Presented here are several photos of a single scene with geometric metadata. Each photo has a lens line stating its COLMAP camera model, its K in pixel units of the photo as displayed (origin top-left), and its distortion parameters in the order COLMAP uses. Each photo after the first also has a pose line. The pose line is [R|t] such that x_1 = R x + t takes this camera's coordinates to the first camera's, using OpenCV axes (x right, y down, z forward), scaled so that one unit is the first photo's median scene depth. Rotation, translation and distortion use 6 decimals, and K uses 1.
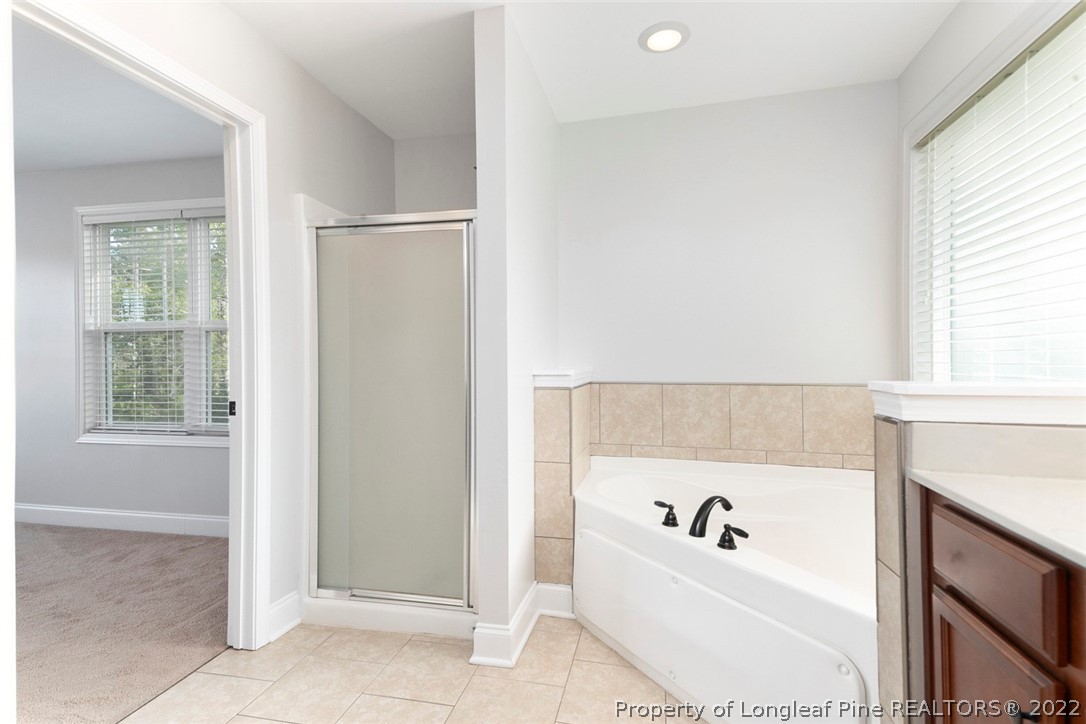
lens RADIAL K [[501.8, 0, 543.0], [0, 501.8, 362.0], [0, 0, 1]] dist [0.000691, 0.000081]
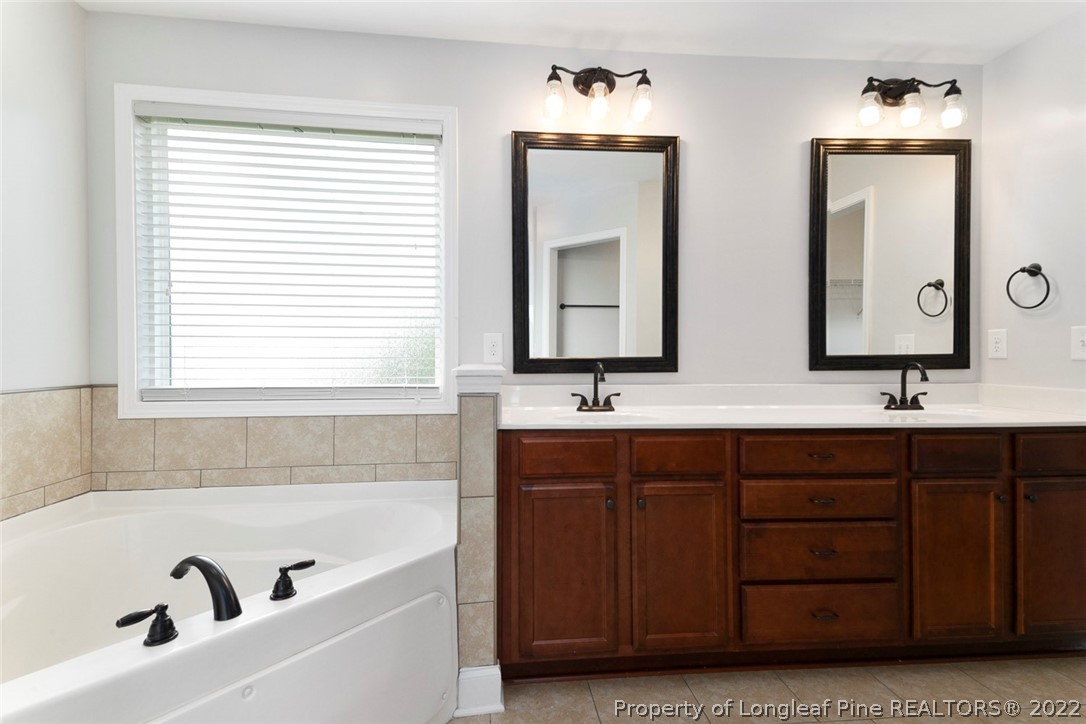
lens RADIAL K [[501.8, 0, 543.0], [0, 501.8, 362.0], [0, 0, 1]] dist [0.000691, 0.000081]
pose [[-0.348268, -0.010318, 0.937338, -0.464803], [0.007479, 0.999877, 0.013785, 0.002679], [-0.937365, 0.011811, -0.348148, 0.845340]]
